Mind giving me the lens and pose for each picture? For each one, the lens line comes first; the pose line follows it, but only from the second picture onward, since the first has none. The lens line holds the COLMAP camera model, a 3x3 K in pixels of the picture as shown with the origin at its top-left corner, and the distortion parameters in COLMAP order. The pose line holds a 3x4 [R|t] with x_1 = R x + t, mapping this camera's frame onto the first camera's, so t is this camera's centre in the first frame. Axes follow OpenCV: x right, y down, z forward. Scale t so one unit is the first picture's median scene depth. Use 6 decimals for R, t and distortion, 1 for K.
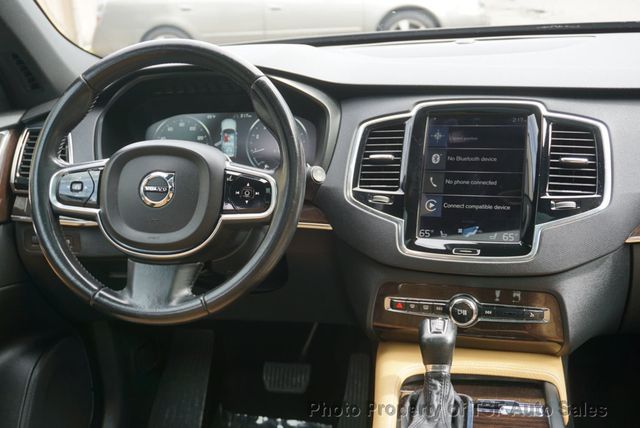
lens RADIAL K [[759.4, 0, 316.4], [0, 759.4, 207.1], [0, 0, 1]] dist [-0.011152, 0.000000]
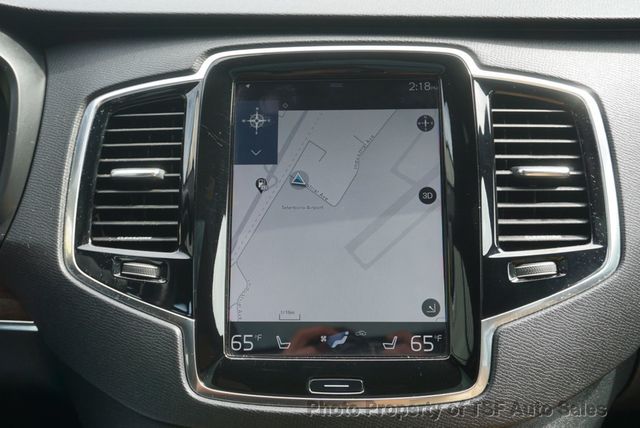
lens RADIAL K [[701.6, 0, 318.5], [0, 701.6, 217.5], [0, 0, 1]] dist [-0.004497, 0.000000]
pose [[0.958523, -0.070216, 0.276230, 0.074123], [0.044194, 0.994072, 0.099335, -0.078992], [-0.281568, -0.083007, 0.955944, 0.581381]]
